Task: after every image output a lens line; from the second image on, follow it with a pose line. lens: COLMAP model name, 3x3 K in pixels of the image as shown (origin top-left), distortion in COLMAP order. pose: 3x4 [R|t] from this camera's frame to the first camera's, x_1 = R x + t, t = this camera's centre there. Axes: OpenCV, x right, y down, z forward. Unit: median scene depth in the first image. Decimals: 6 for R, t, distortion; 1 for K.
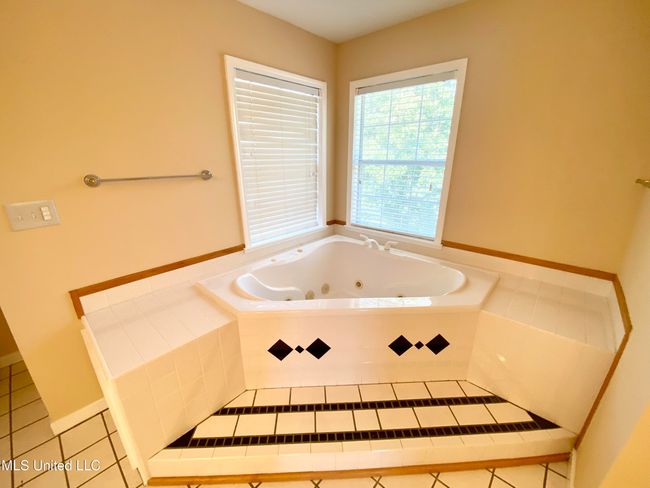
lens RADIAL K [[264.2, 0, 323.5], [0, 264.2, 248.0], [0, 0, 1]] dist [-0.000004, -0.000178]
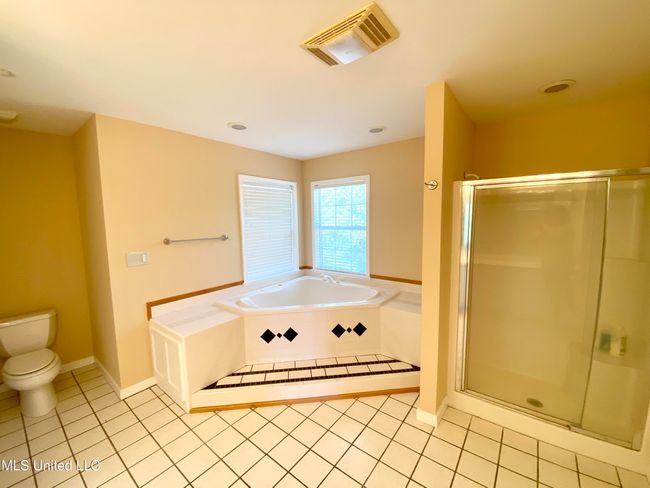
lens RADIAL K [[264.2, 0, 323.5], [0, 264.2, 248.0], [0, 0, 1]] dist [-0.000004, -0.000178]
pose [[0.997557, -0.021490, 0.066466, 0.075670], [0.035676, 0.974783, -0.220284, 0.182349], [-0.060057, 0.222117, 0.973169, -0.659880]]
